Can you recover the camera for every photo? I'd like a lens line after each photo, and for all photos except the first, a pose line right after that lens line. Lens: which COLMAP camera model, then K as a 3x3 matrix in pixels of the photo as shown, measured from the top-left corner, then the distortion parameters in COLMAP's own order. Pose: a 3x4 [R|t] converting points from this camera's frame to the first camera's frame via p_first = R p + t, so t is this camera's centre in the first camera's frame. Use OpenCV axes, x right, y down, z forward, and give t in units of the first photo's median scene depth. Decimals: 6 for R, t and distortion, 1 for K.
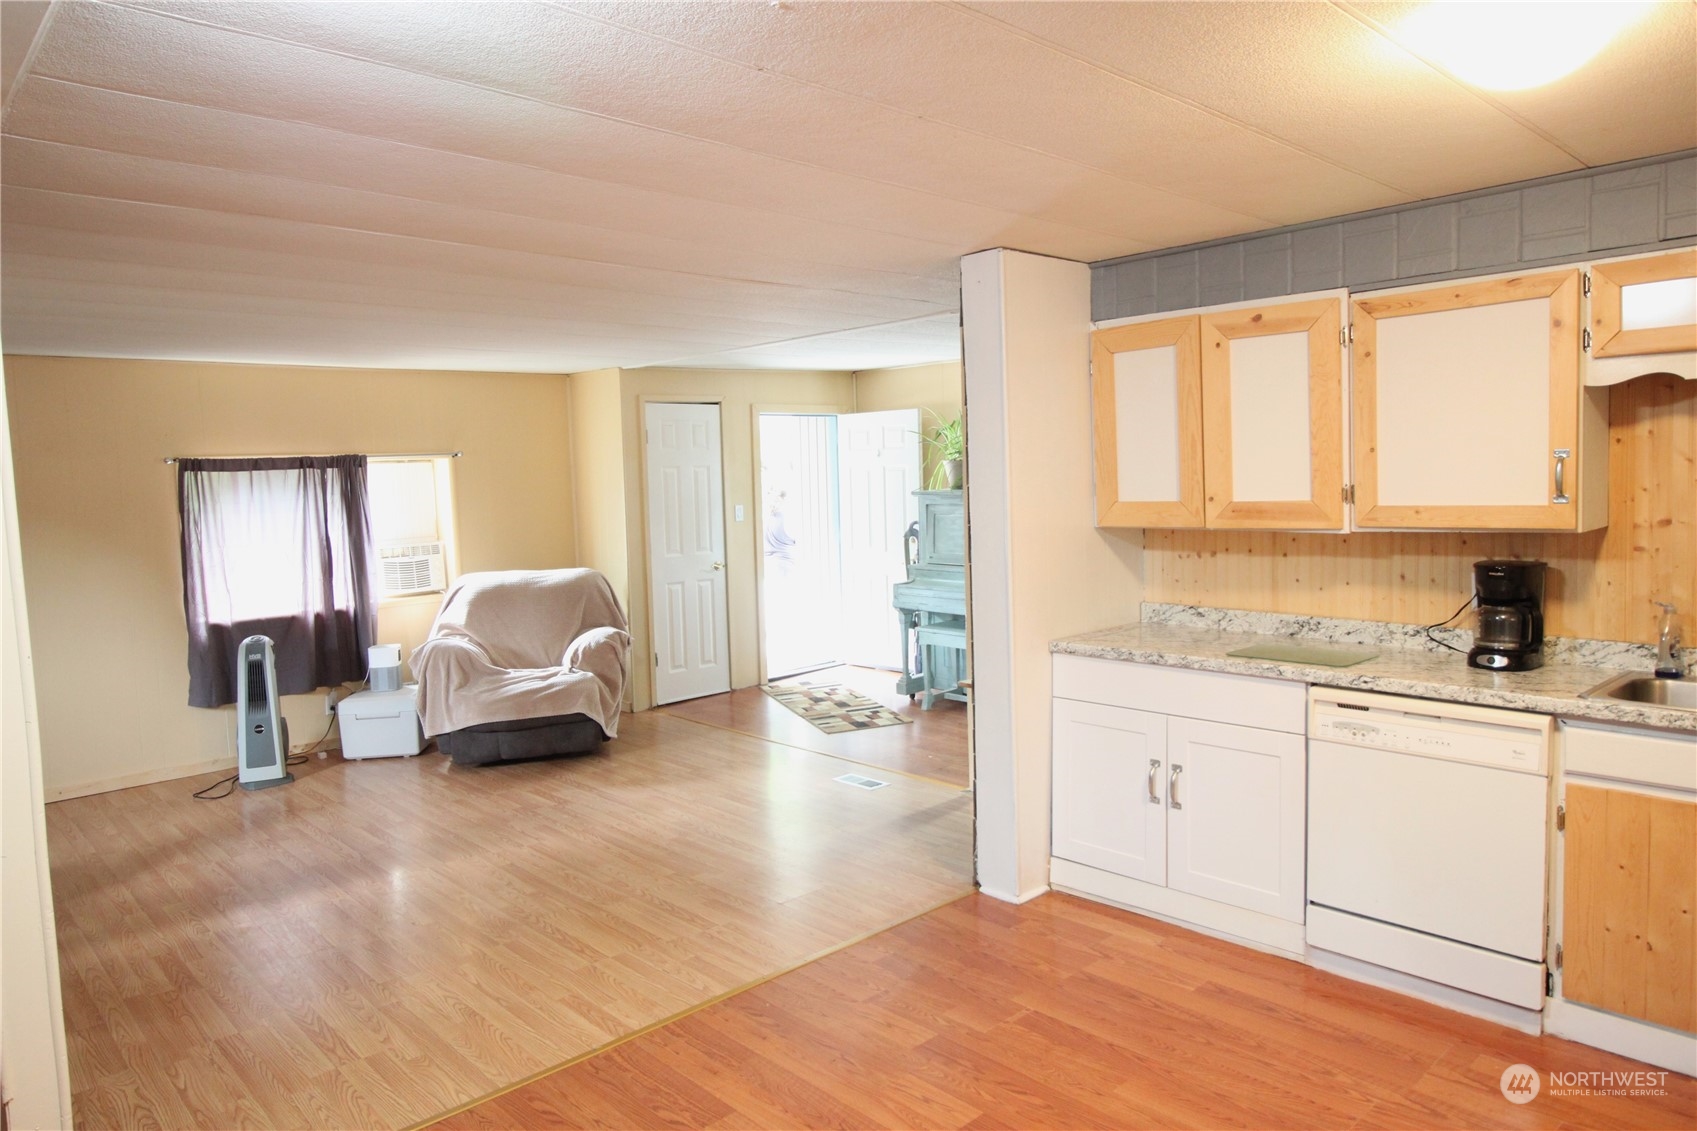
lens RADIAL K [[1089.4, 0, 846.2], [0, 1089.4, 550.6], [0, 0, 1]] dist [0.008103, -0.006498]
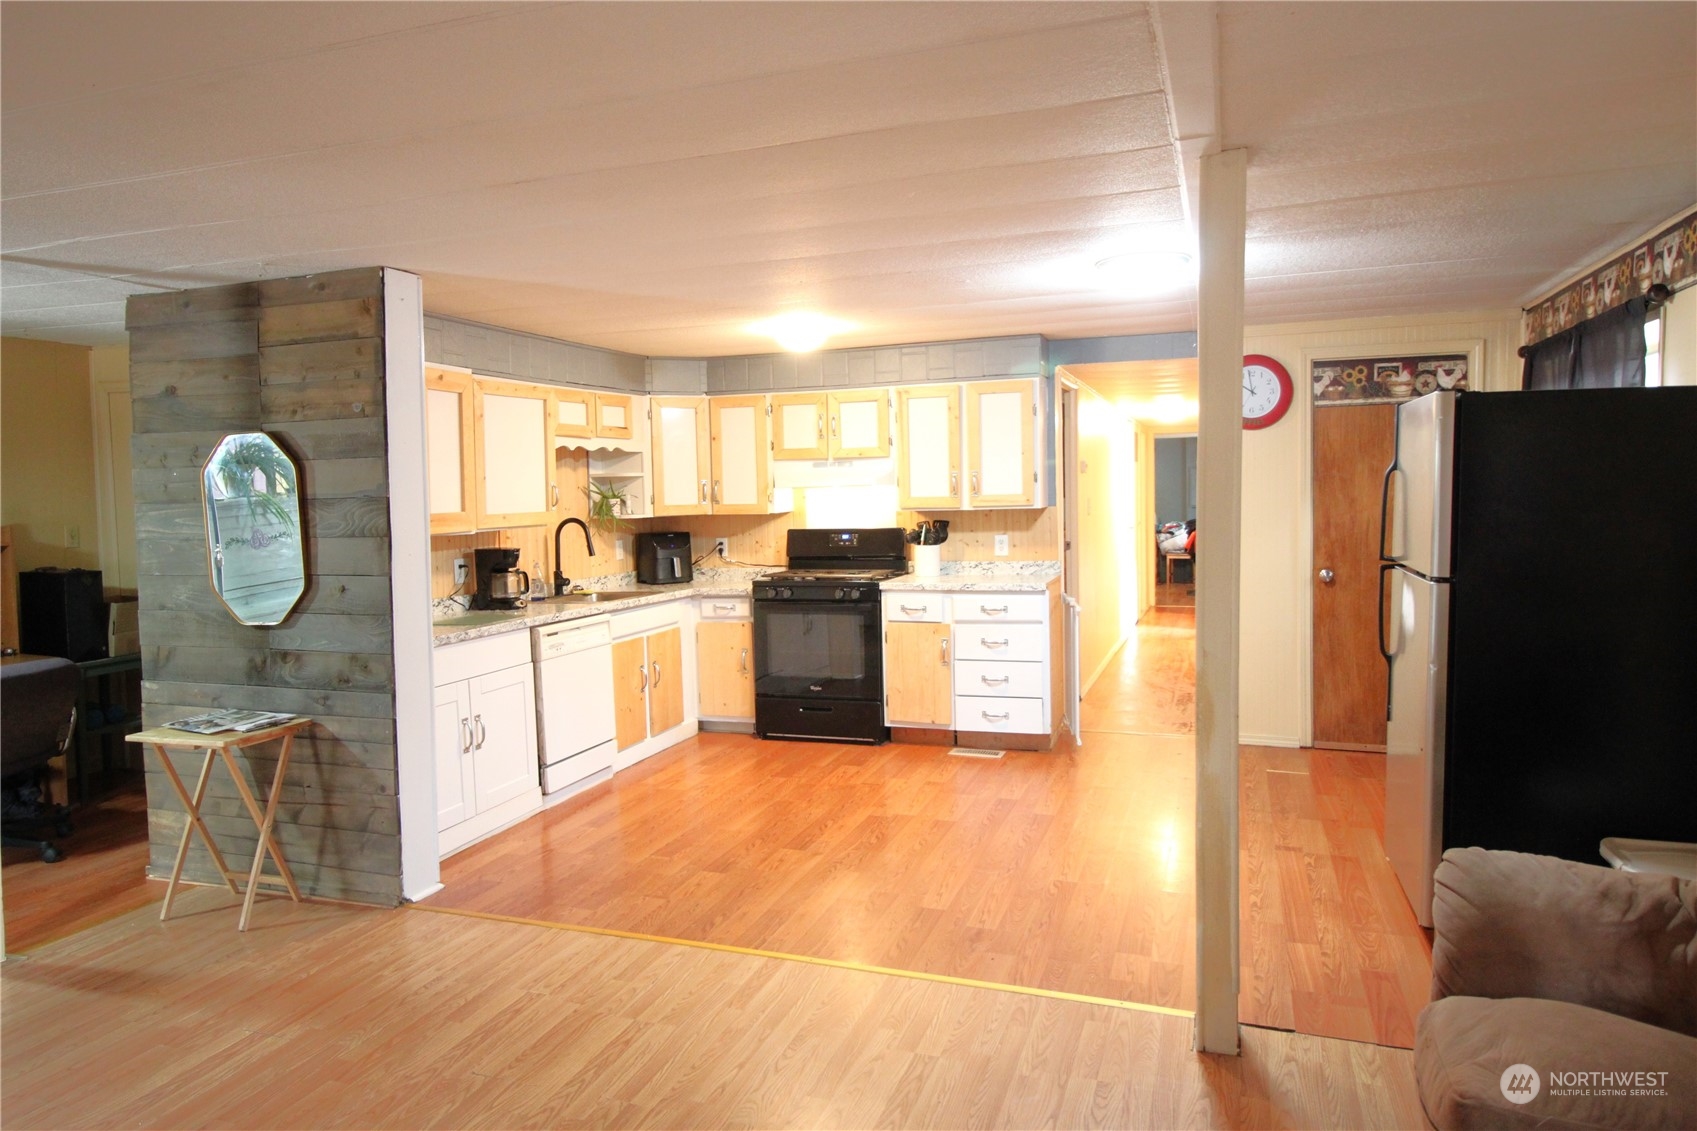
lens RADIAL K [[1080.3, 0, 837.4], [0, 1080.3, 554.4], [0, 0, 1]] dist [0.001896, 0.000199]
pose [[-0.452345, -0.014921, 0.891718, -0.924432], [0.095157, 0.993345, 0.064893, -0.031139], [-0.886752, 0.114207, -0.447915, 1.056452]]
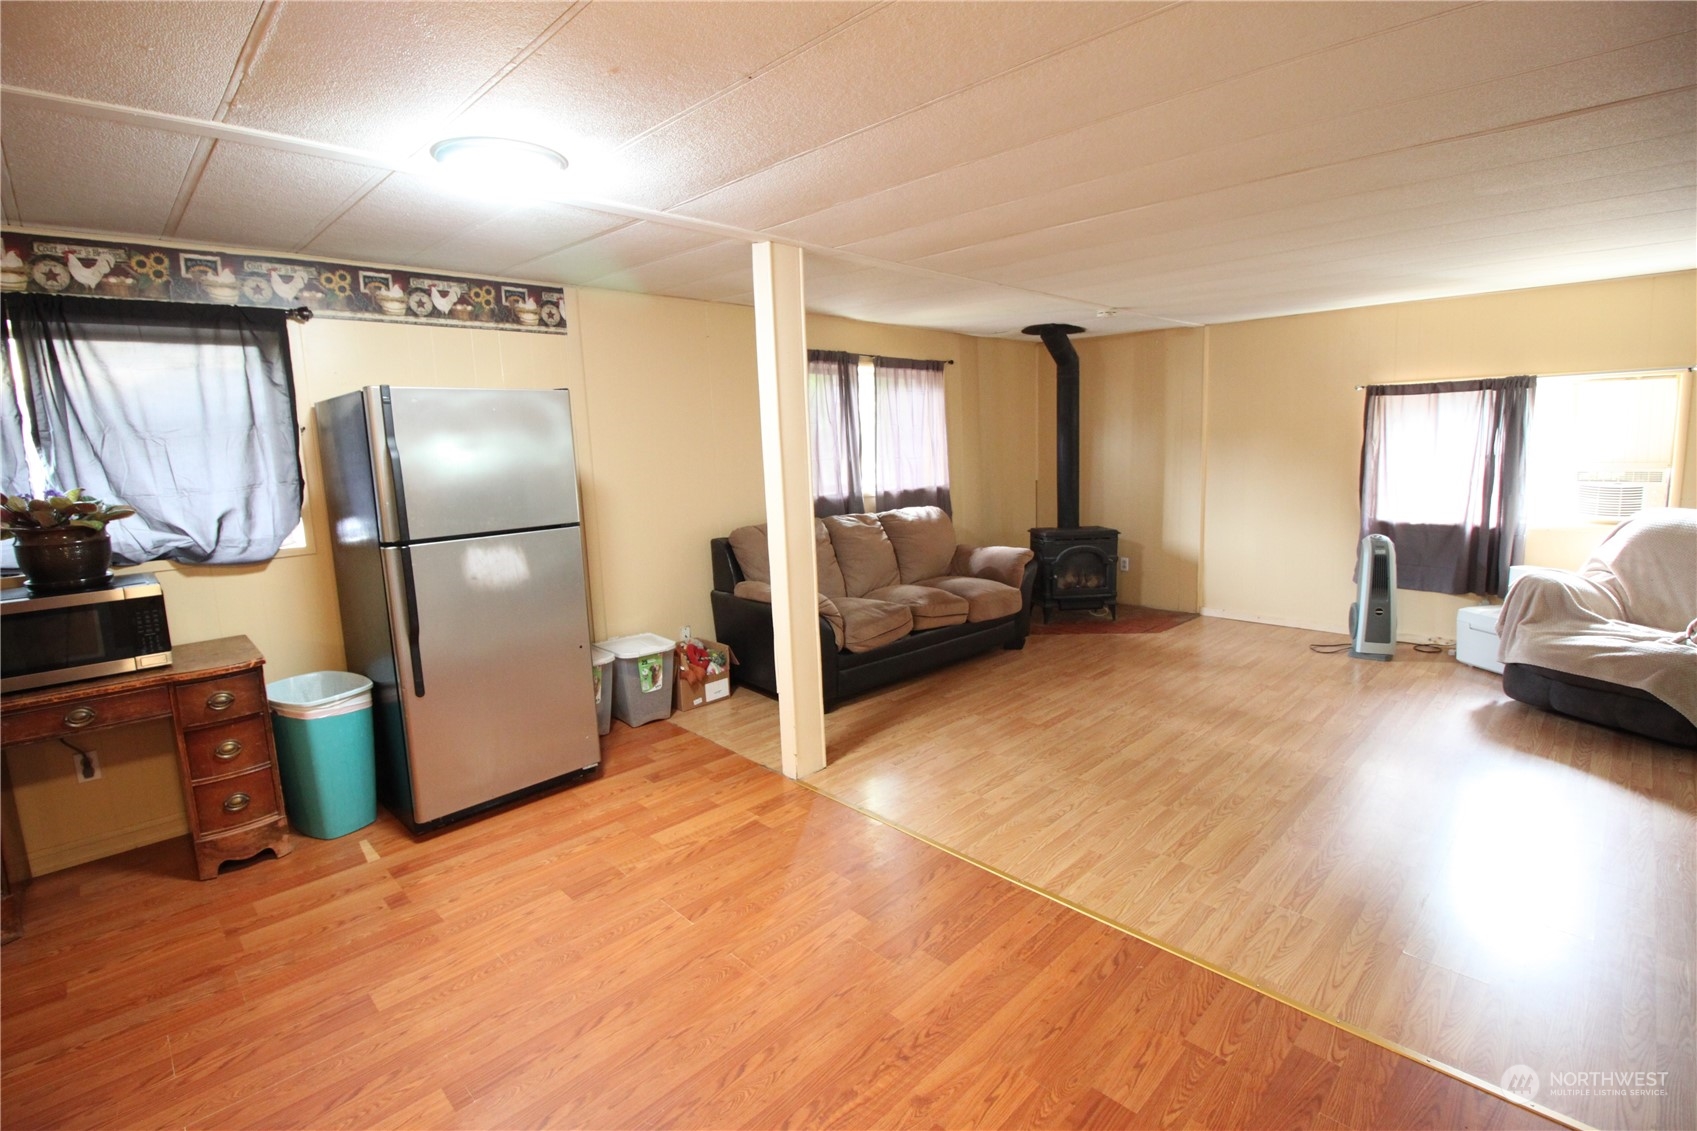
lens RADIAL K [[784.9, 0, 836.3], [0, 784.9, 550.1], [0, 0, 1]] dist [-0.004858, -0.009921]
pose [[0.023897, 0.175029, -0.984273, 0.427932], [-0.038552, 0.983983, 0.174041, -0.046522], [0.998971, 0.033786, 0.030262, 0.550586]]
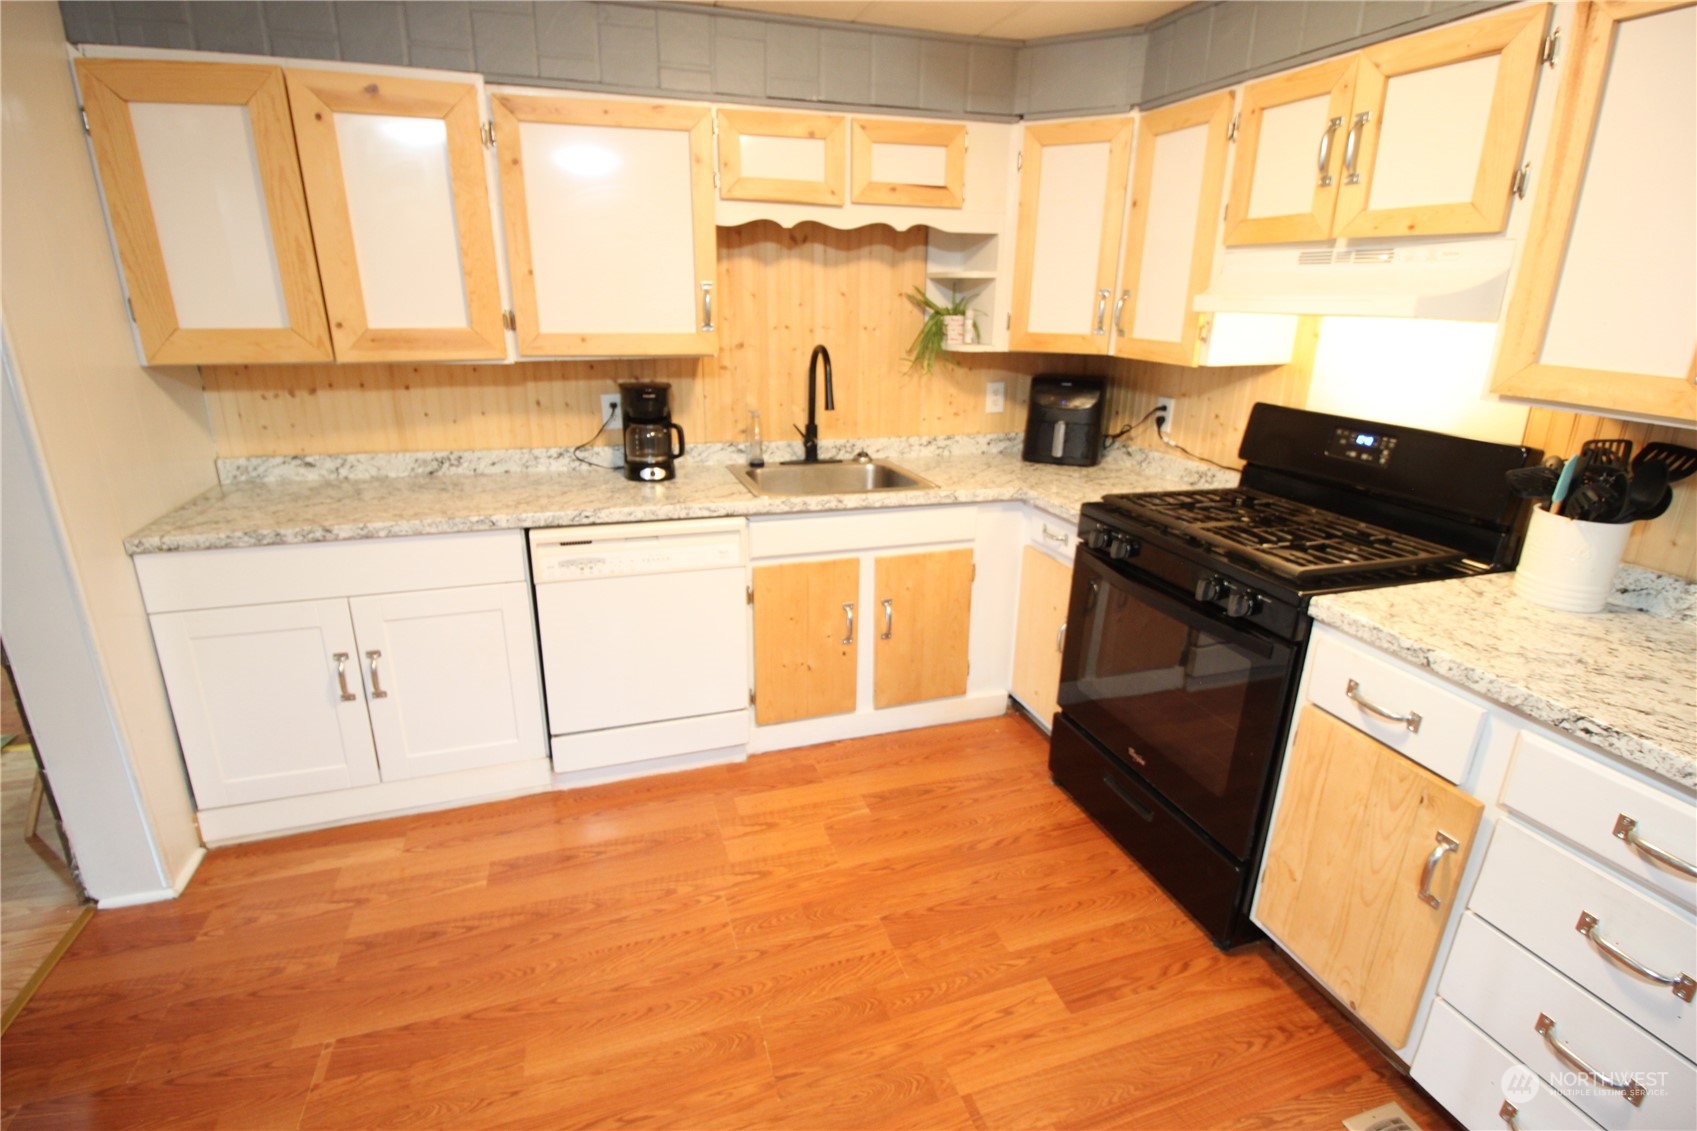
lens RADIAL K [[784.9, 0, 841.4], [0, 784.9, 550.3], [0, 0, 1]] dist [-0.004858, -0.009921]
pose [[0.431086, -0.247145, 0.867804, -0.043615], [0.032276, 0.965366, 0.258896, -0.022414], [-0.901733, -0.083597, 0.424133, 0.377382]]
